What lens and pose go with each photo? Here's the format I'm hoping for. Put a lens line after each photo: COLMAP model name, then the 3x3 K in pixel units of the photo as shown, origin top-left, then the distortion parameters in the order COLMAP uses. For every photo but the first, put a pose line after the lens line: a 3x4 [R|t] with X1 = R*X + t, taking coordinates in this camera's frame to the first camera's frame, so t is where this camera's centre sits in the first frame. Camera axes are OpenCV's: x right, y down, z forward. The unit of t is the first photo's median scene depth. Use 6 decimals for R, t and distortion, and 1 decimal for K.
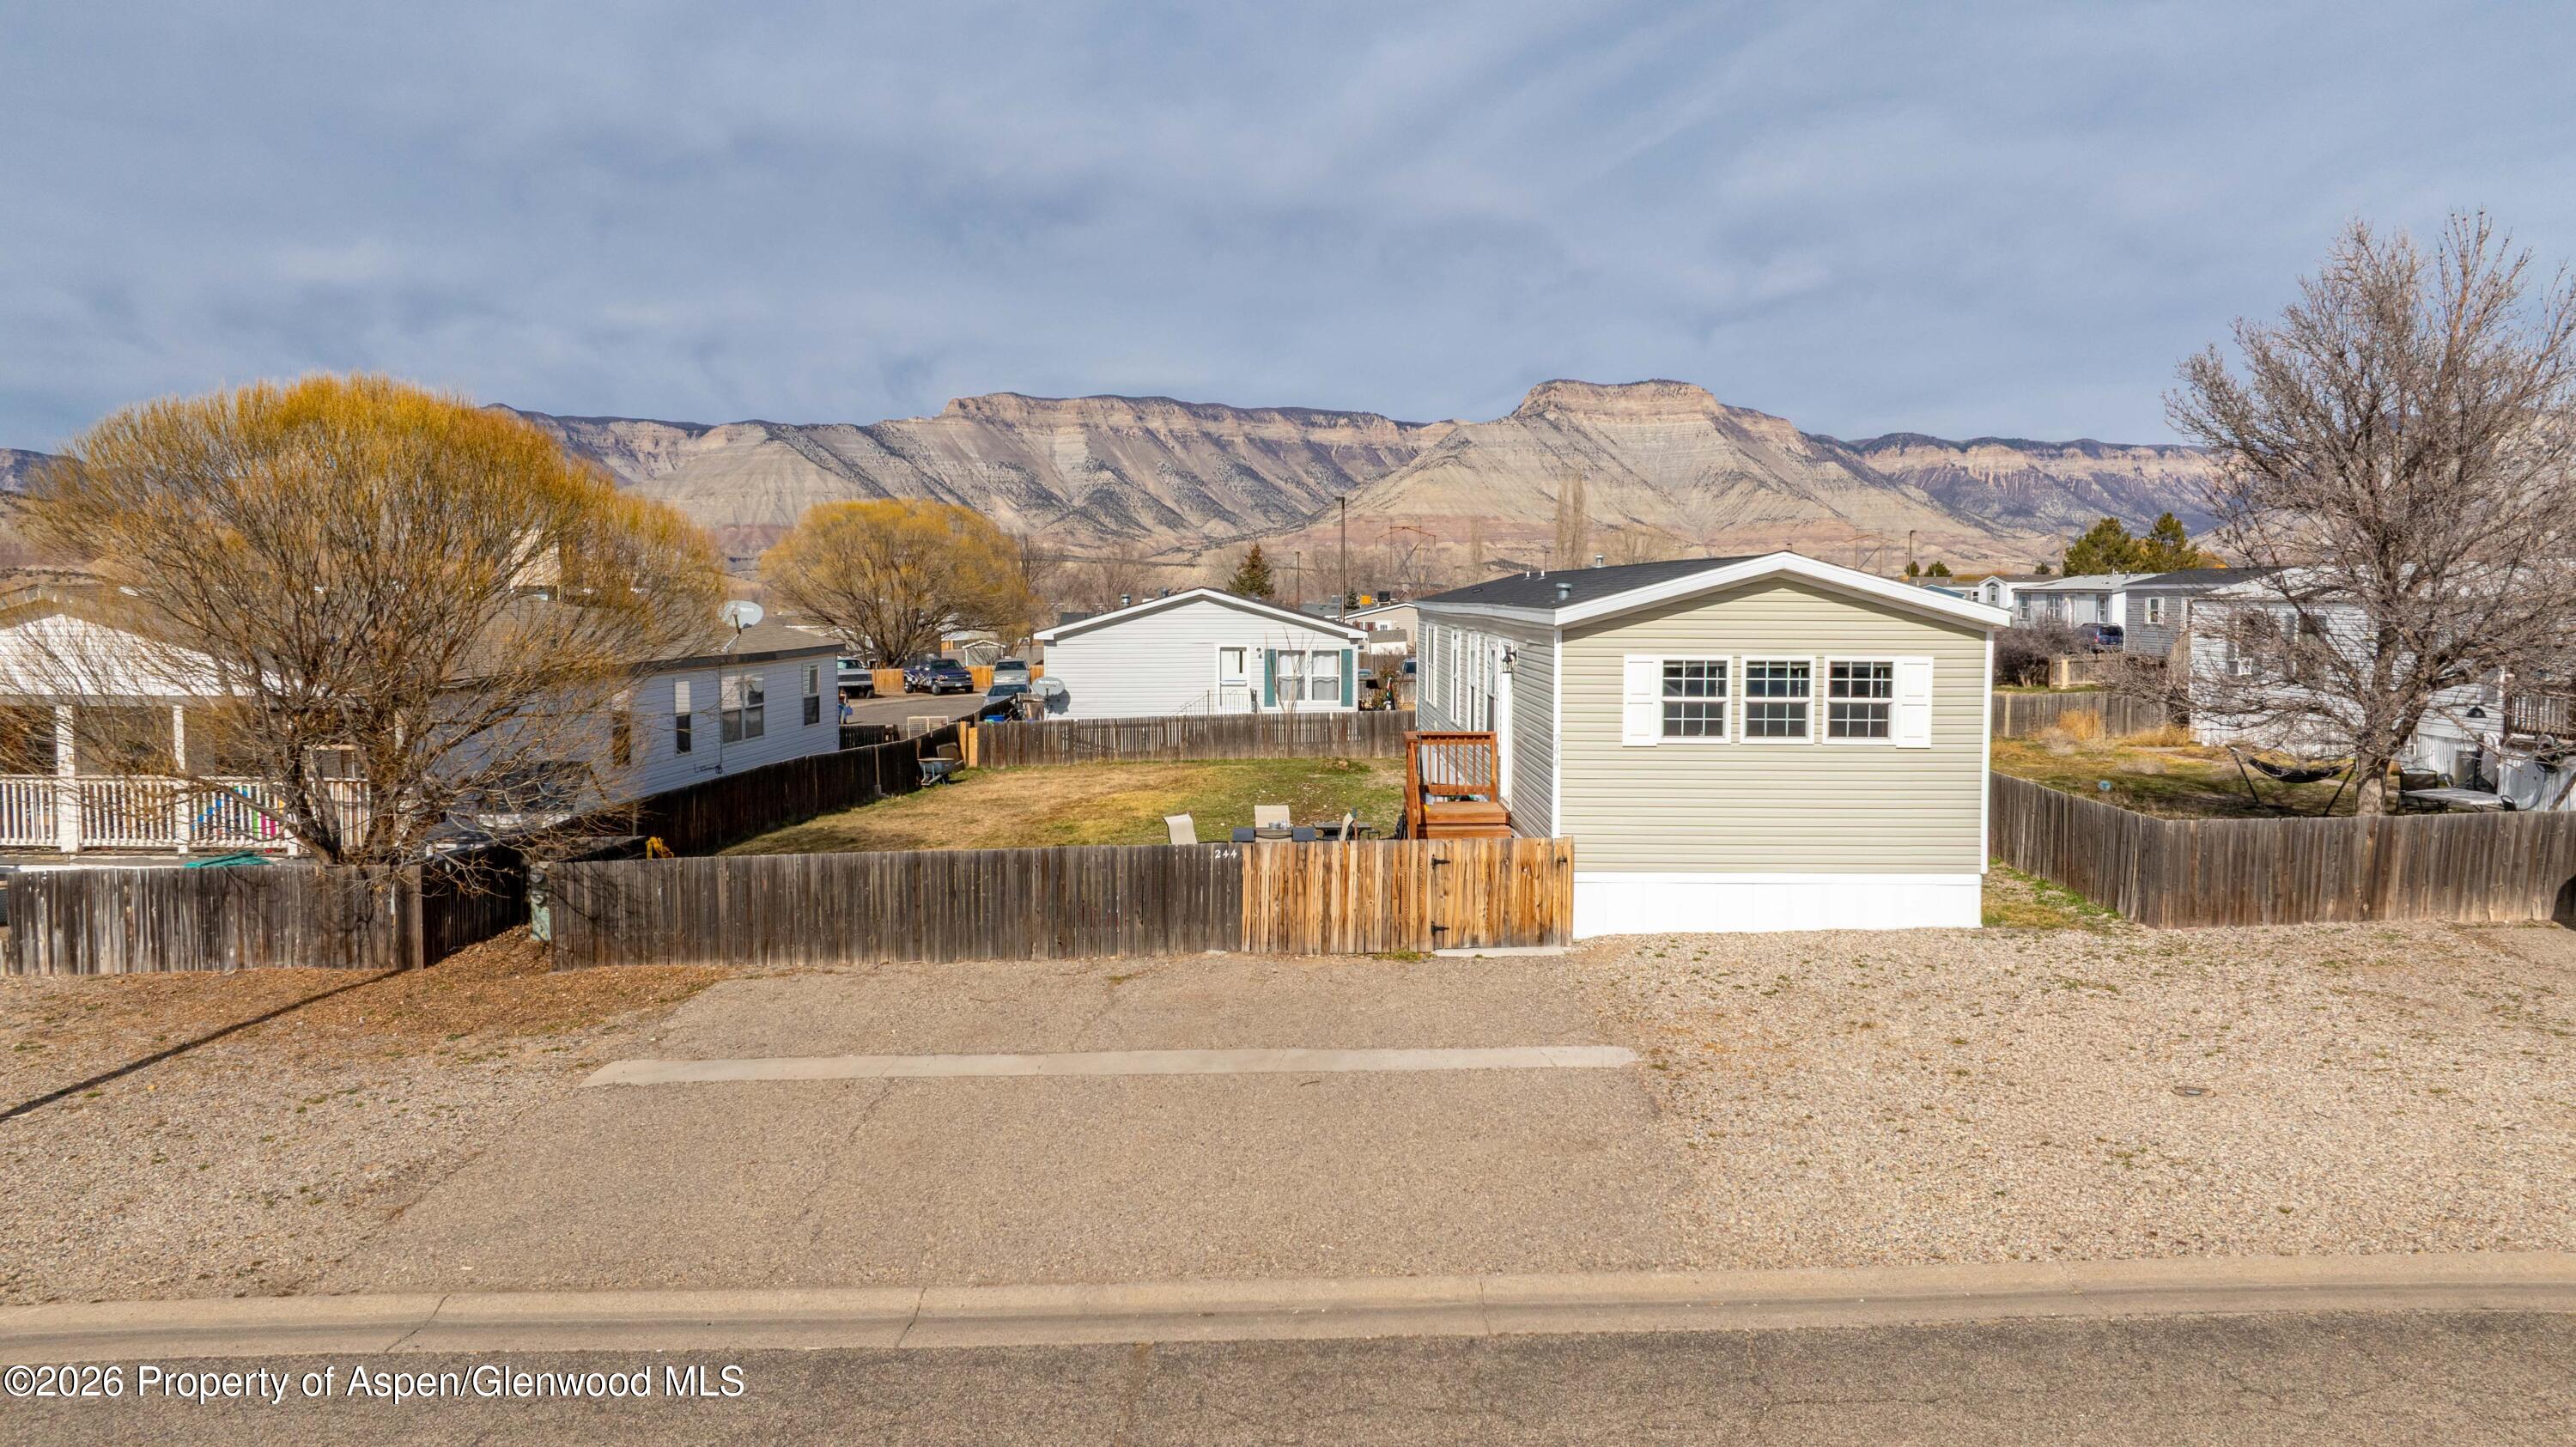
lens RADIAL K [[1866.9, 0, 1288.0], [0, 1866.9, 723.5], [0, 0, 1]] dist [-0.021412, -0.002624]
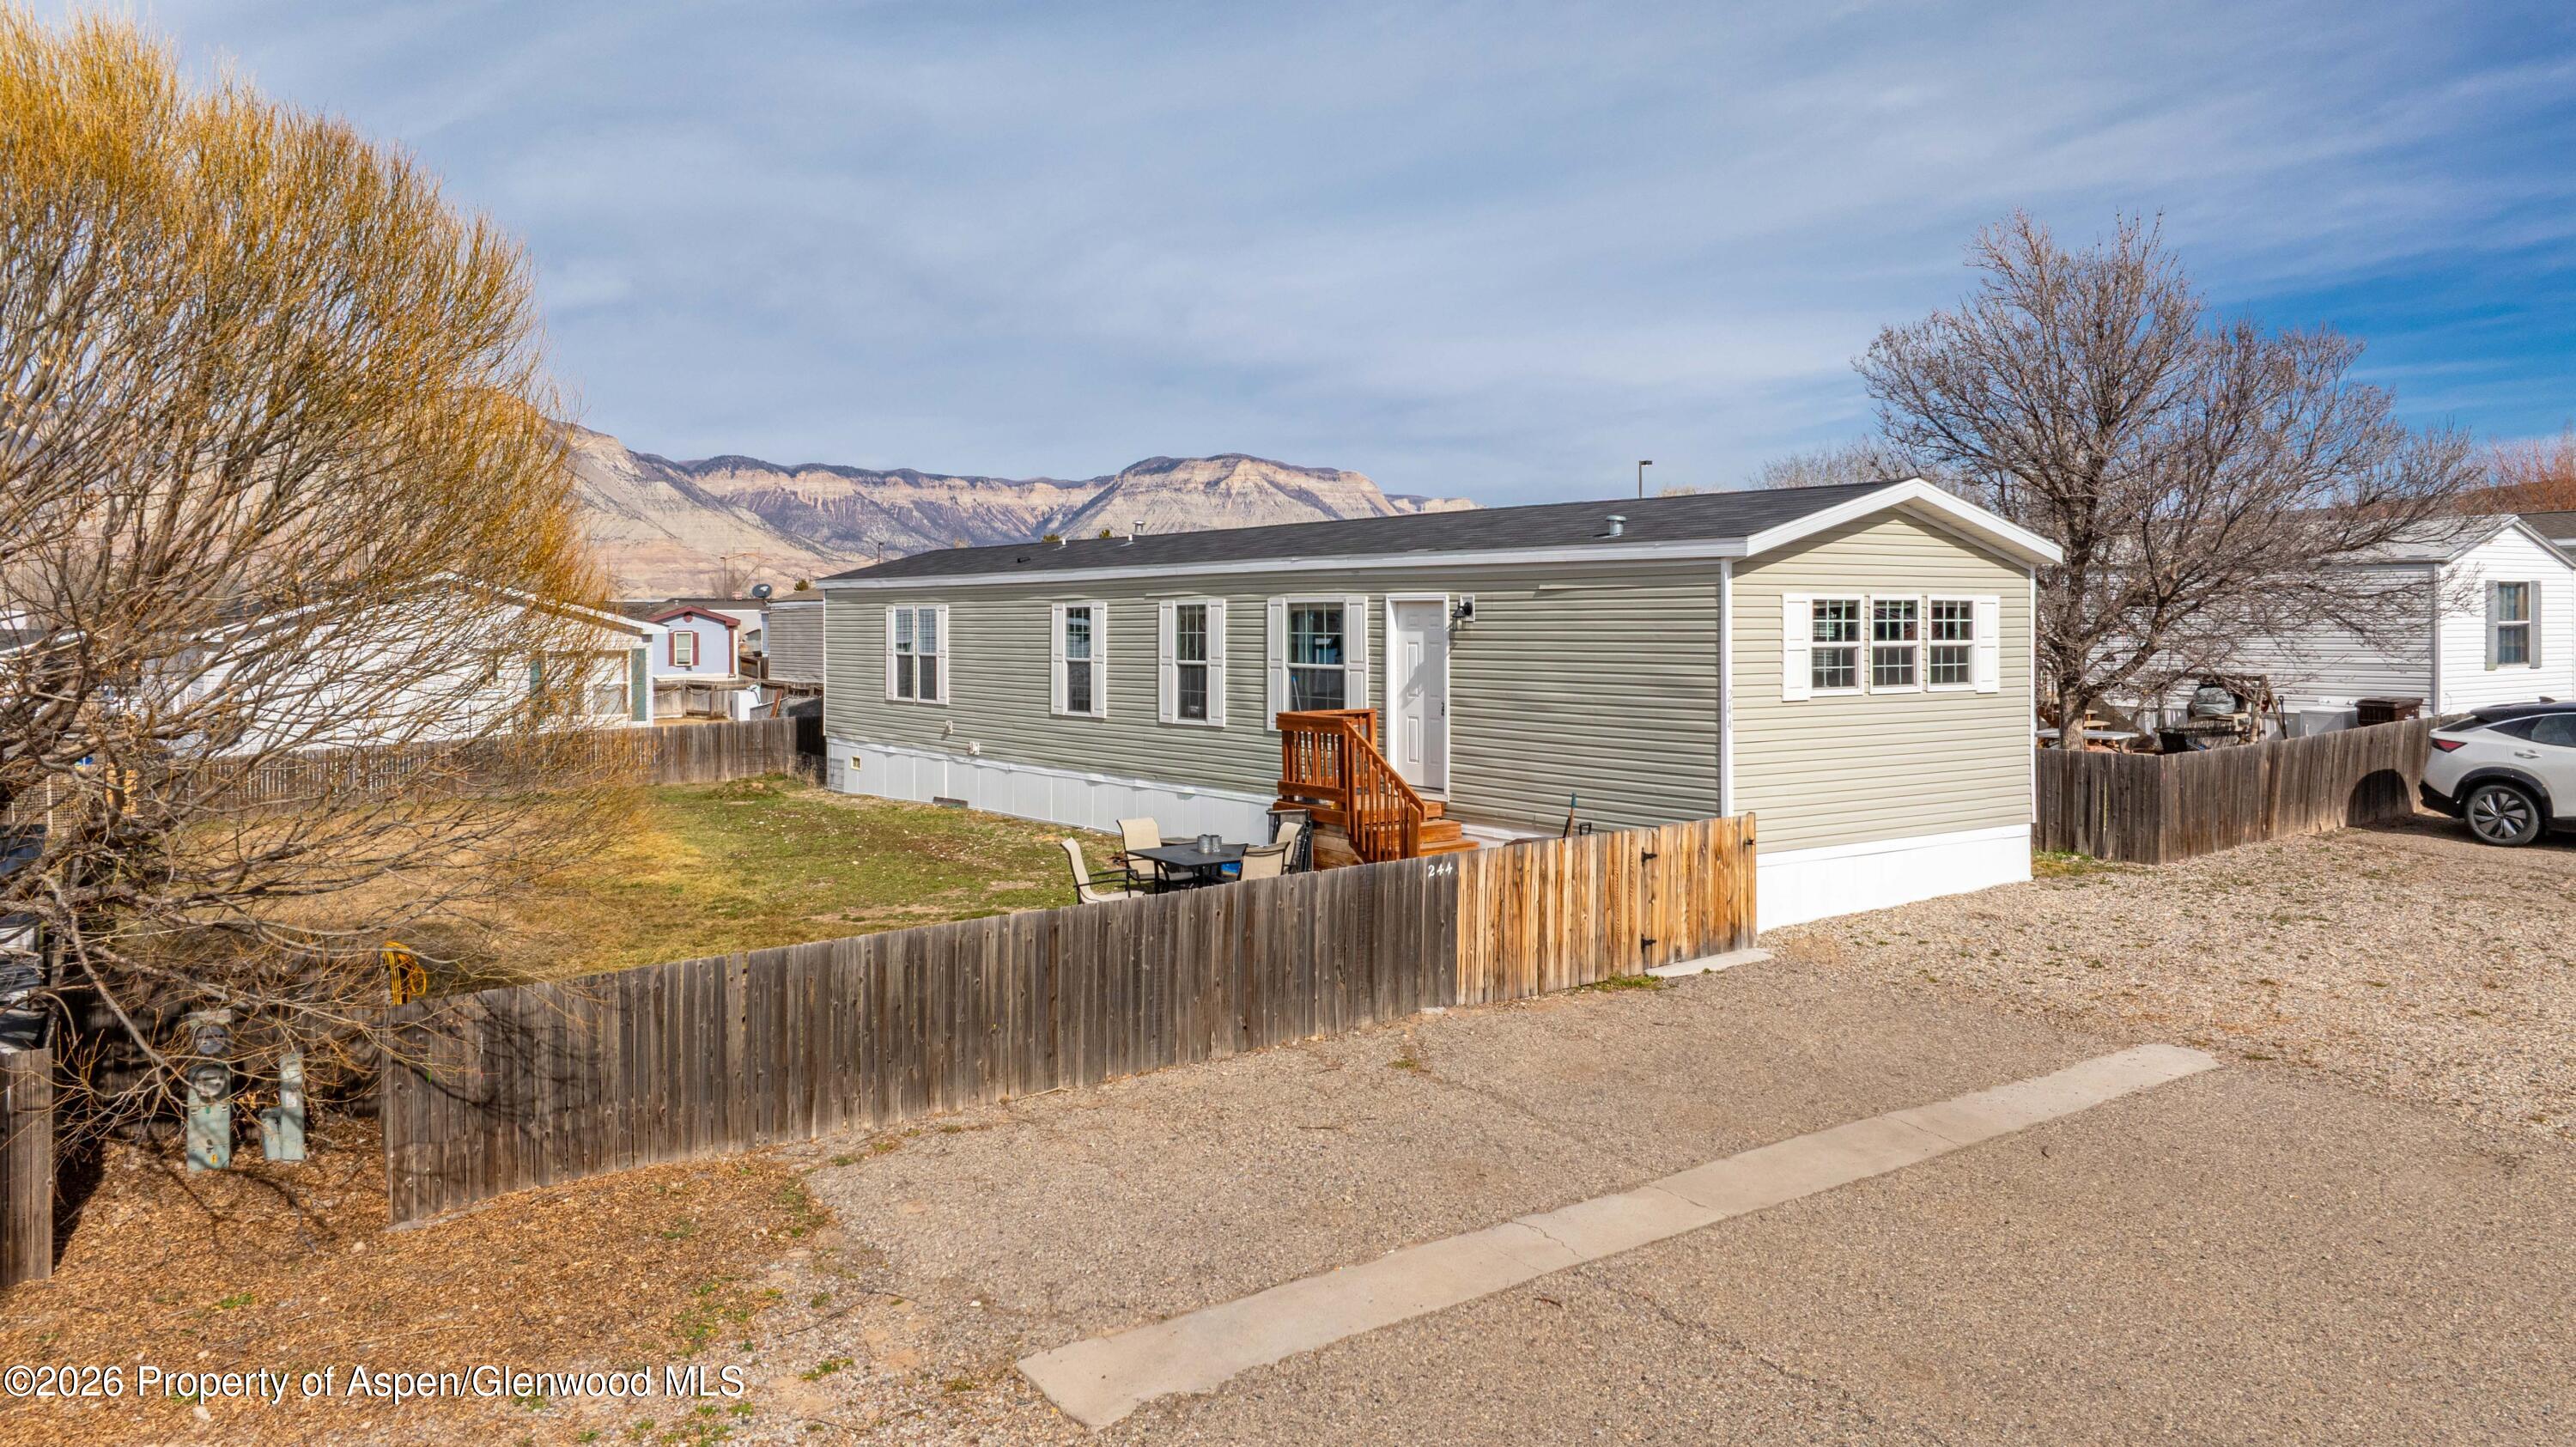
lens RADIAL K [[1876.2, 0, 1291.9], [0, 1876.2, 640.5], [0, 0, 1]] dist [-0.014096, -0.003016]
pose [[0.805862, -0.013187, 0.591956, -0.500259], [0.048012, 0.997915, -0.043130, 0.010550], [-0.590153, 0.063178, 0.804815, 0.448377]]
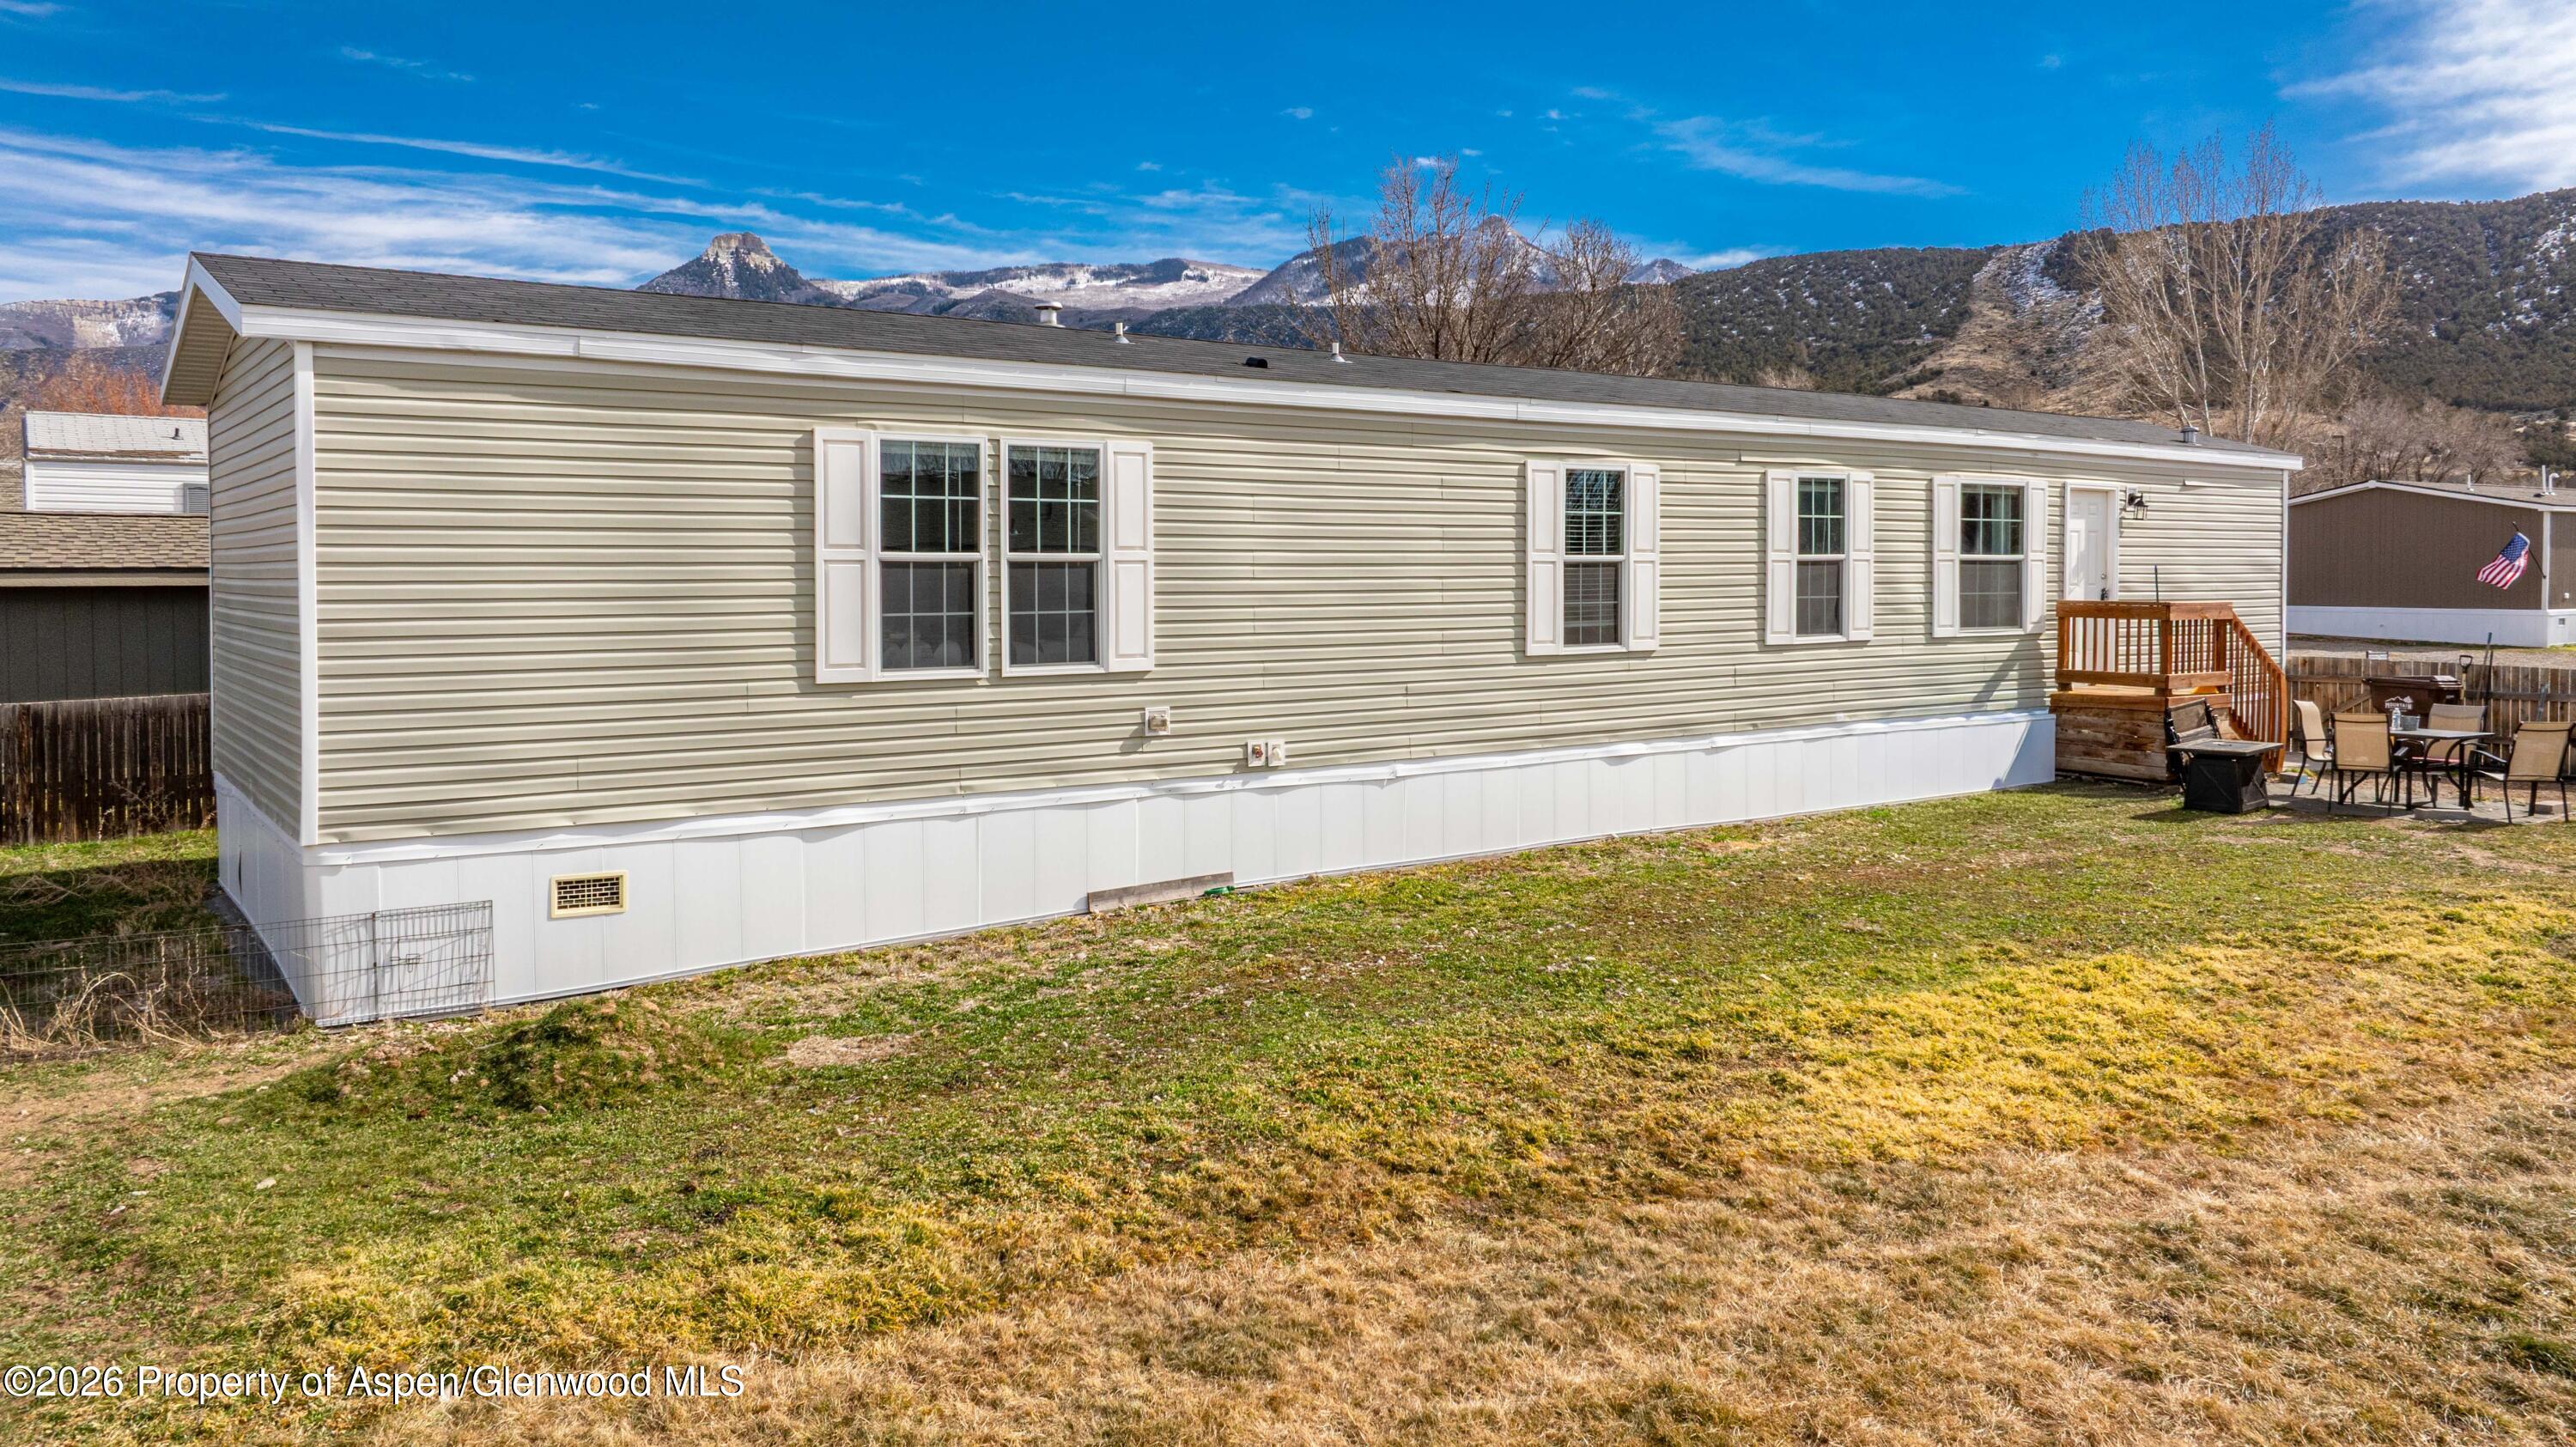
lens RADIAL K [[1863.9, 0, 1489.0], [0, 1863.9, 719.6], [0, 0, 1]] dist [0.000125, -0.000389]
pose [[-0.637289, -0.073184, 0.767142, -0.417468], [0.050102, 0.989440, 0.136012, -0.079049], [-0.768994, 0.125114, -0.626893, 2.082158]]
